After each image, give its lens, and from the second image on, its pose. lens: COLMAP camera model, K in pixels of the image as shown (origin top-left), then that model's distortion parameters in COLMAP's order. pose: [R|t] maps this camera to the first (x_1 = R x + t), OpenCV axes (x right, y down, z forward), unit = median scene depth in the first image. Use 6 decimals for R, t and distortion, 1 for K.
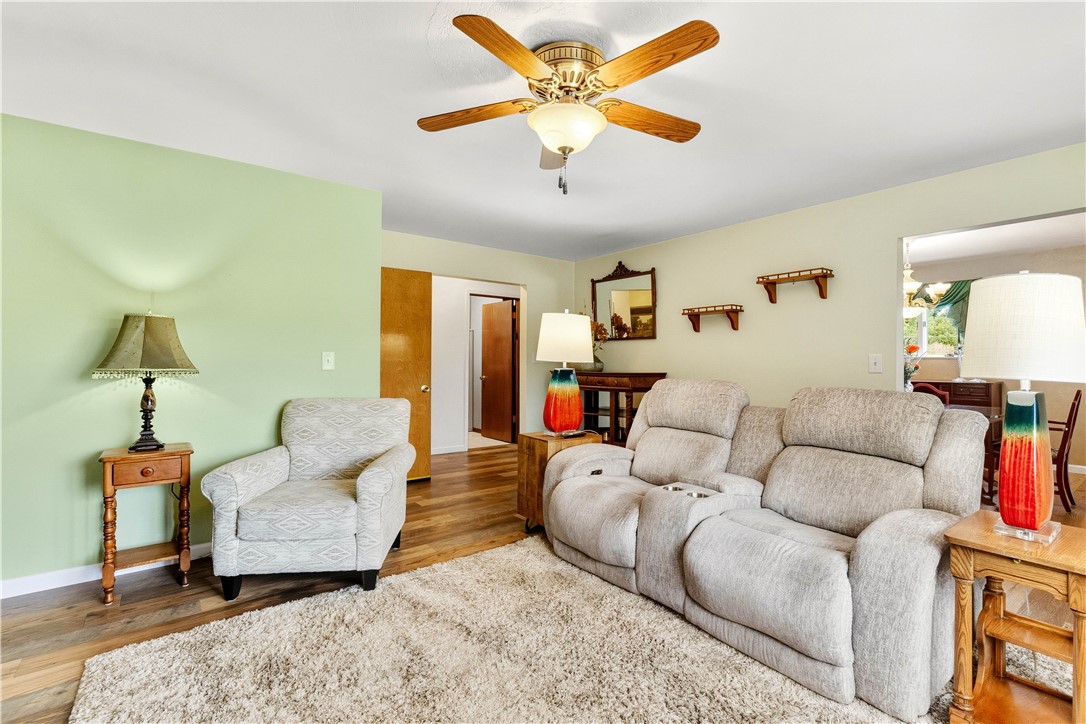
lens RADIAL K [[484.3, 0, 543.0], [0, 484.3, 362.0], [0, 0, 1]] dist [-0.002126, 0.000095]
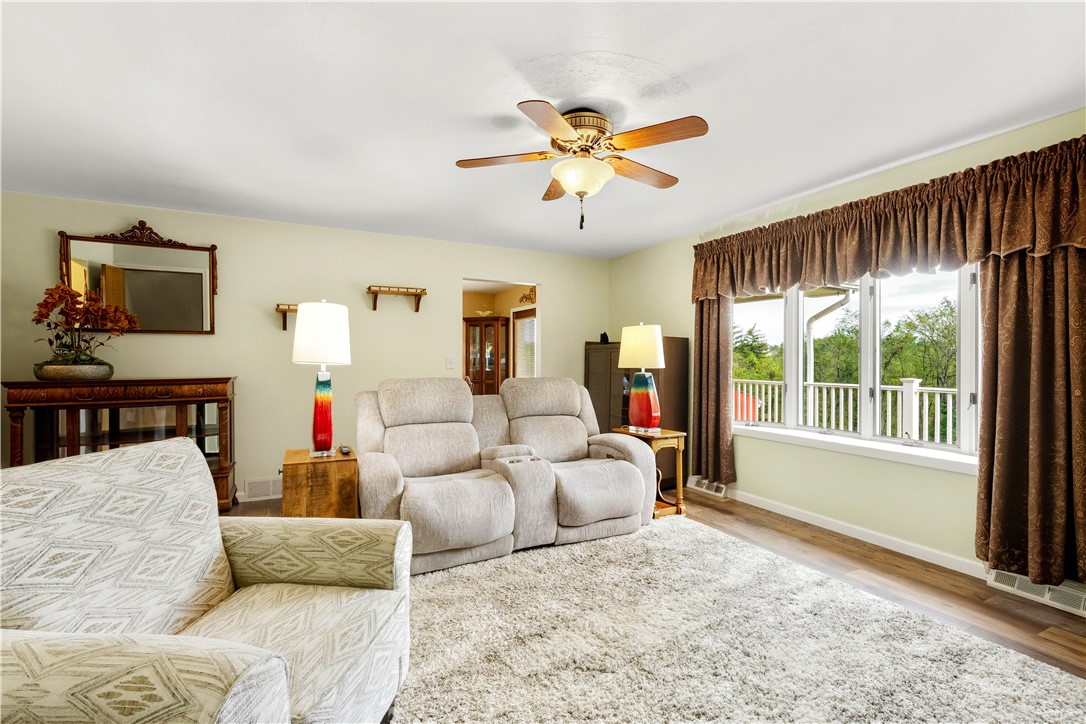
lens RADIAL K [[484.3, 0, 543.0], [0, 484.3, 362.0], [0, 0, 1]] dist [-0.002126, 0.000095]
pose [[0.178243, -0.009049, 0.983945, -0.597379], [0.004344, 0.999955, 0.008409, -0.008139], [-0.983977, 0.002775, 0.178275, 0.423142]]
